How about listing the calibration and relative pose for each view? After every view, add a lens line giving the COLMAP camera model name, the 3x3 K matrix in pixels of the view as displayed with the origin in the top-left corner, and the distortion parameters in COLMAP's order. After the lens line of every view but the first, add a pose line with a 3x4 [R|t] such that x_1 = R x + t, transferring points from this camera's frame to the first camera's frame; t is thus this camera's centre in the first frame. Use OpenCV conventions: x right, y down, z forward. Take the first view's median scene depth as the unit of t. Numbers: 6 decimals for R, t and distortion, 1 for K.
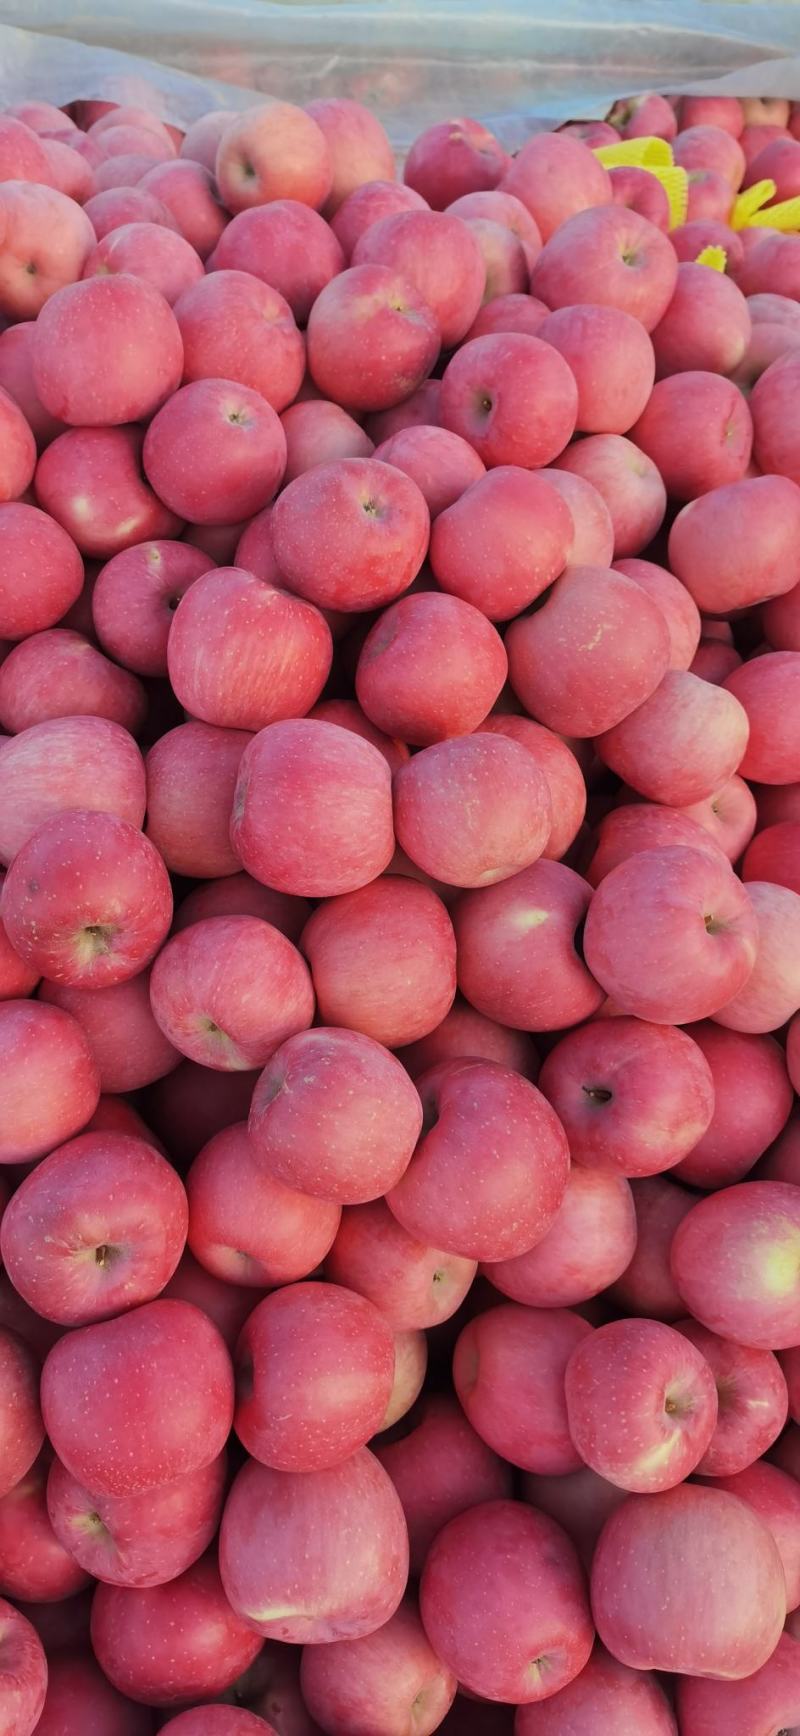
lens RADIAL K [[1297.7, 0, 400.2], [0, 1297.7, 868.3], [0, 0, 1]] dist [0.001270, -0.000220]
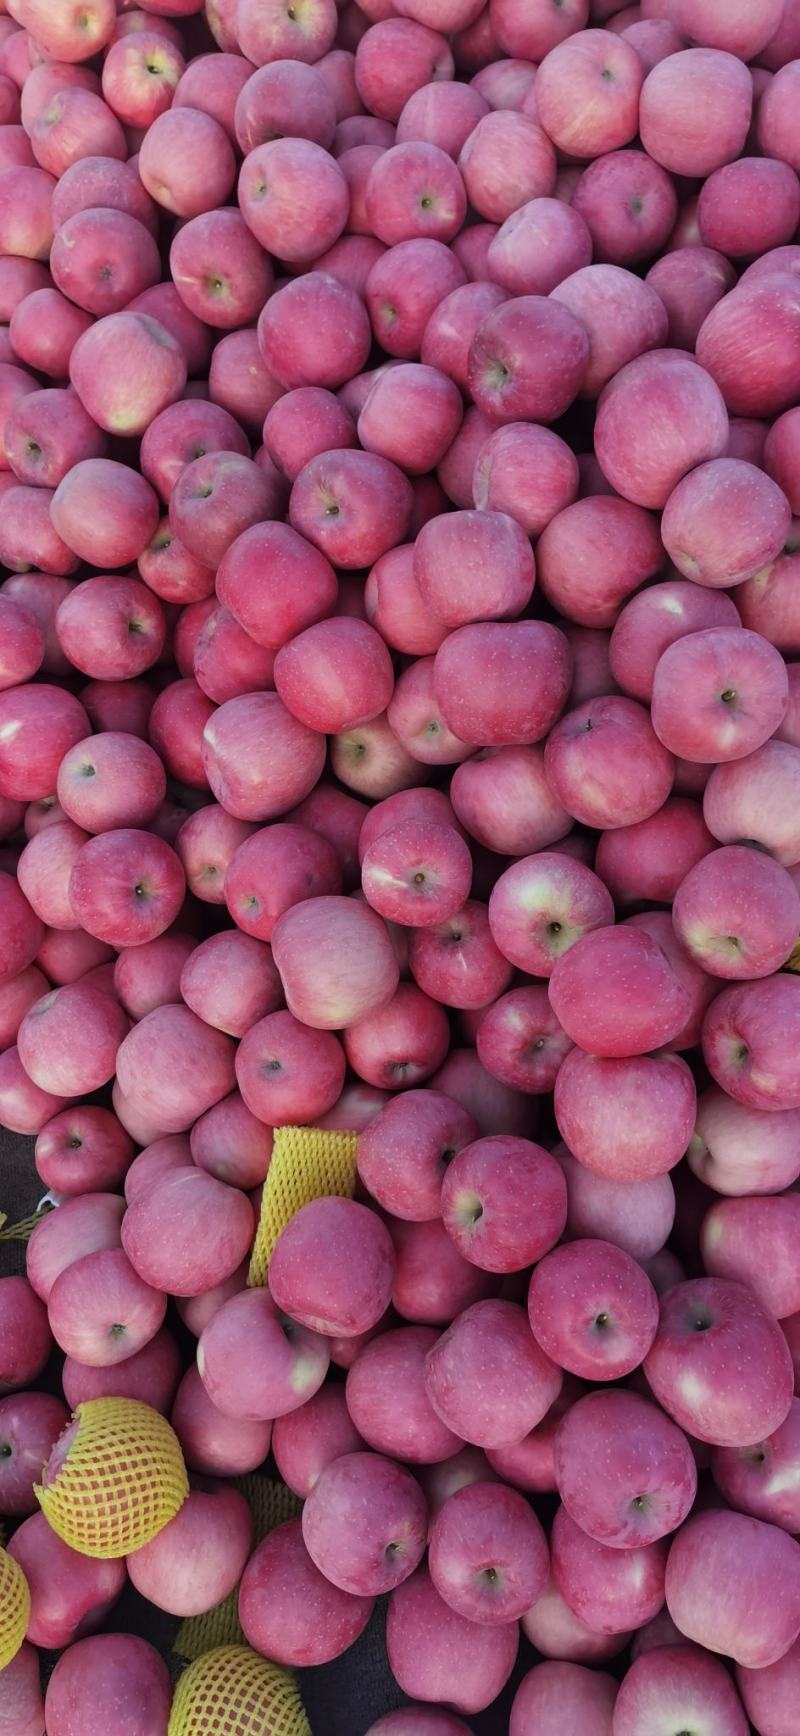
lens RADIAL K [[1297.7, 0, 399.9], [0, 1297.7, 867.8], [0, 0, 1]] dist [0.001270, -0.000220]
pose [[0.426212, 0.828186, -0.363938, 0.683530], [-0.765026, 0.544691, 0.343579, -0.056527], [0.482781, 0.131985, 0.865738, -0.222192]]
